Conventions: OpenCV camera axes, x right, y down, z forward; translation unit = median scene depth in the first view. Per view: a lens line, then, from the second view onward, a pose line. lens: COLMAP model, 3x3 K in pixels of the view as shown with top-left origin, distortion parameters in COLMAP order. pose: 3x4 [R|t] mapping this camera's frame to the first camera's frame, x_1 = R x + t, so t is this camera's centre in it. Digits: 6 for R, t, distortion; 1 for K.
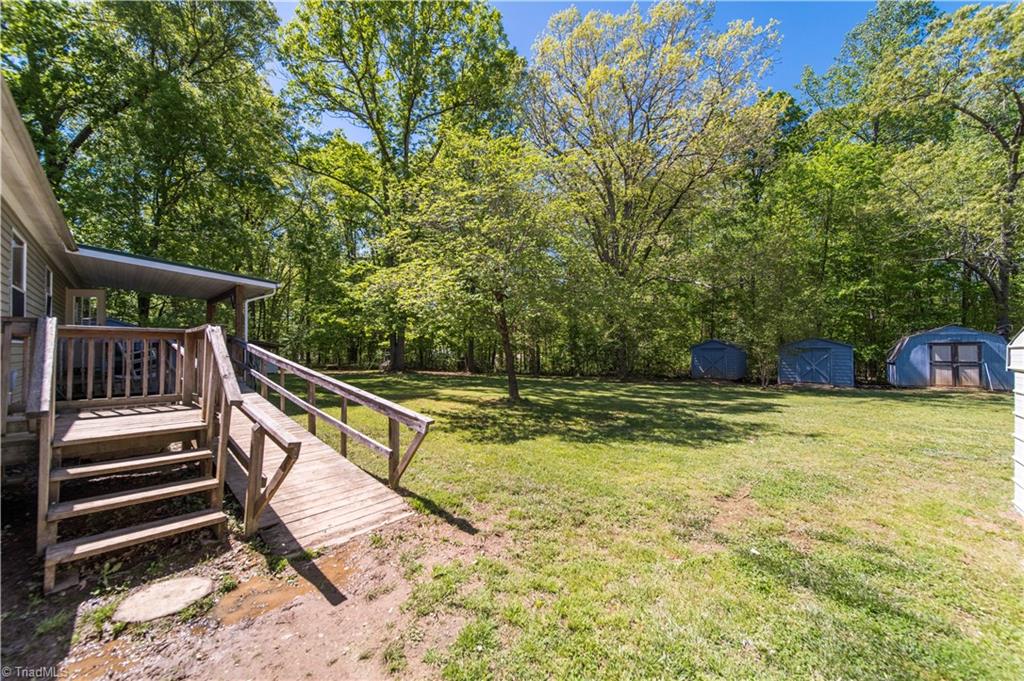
lens RADIAL K [[360.0, 0, 506.2], [0, 360.0, 345.0], [0, 0, 1]] dist [0.000350, 0.000002]
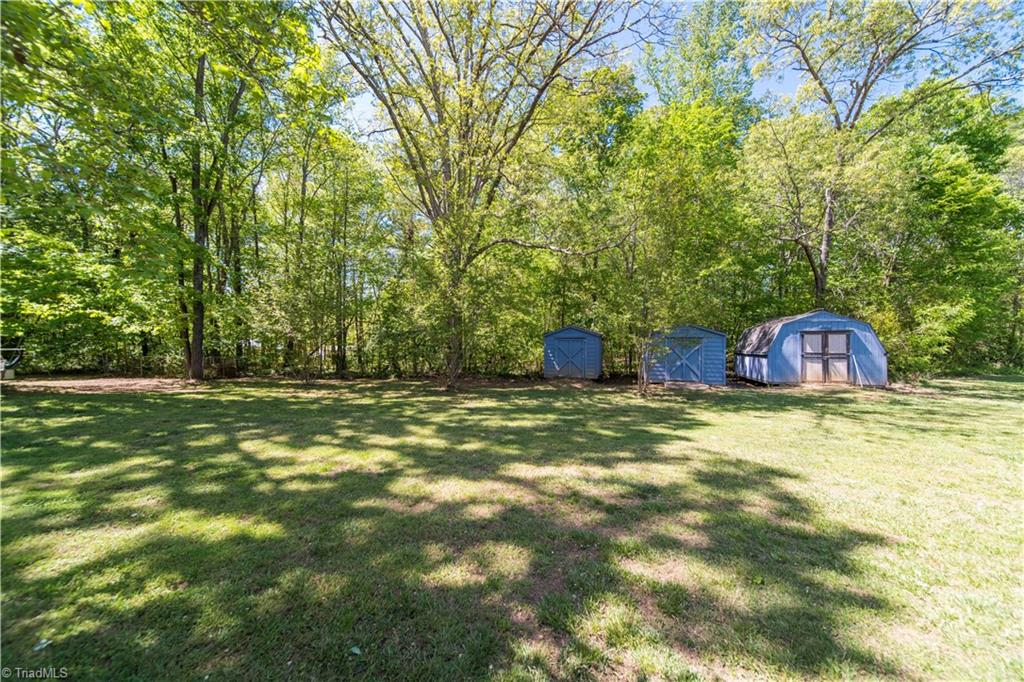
lens RADIAL K [[360.0, 0, 506.2], [0, 360.0, 345.5], [0, 0, 1]] dist [0.000350, 0.000002]
pose [[0.913874, -0.005158, 0.405965, 0.207339], [-0.005090, 0.999695, 0.024160, 0.010833], [-0.405966, -0.024145, 0.913569, 0.516065]]
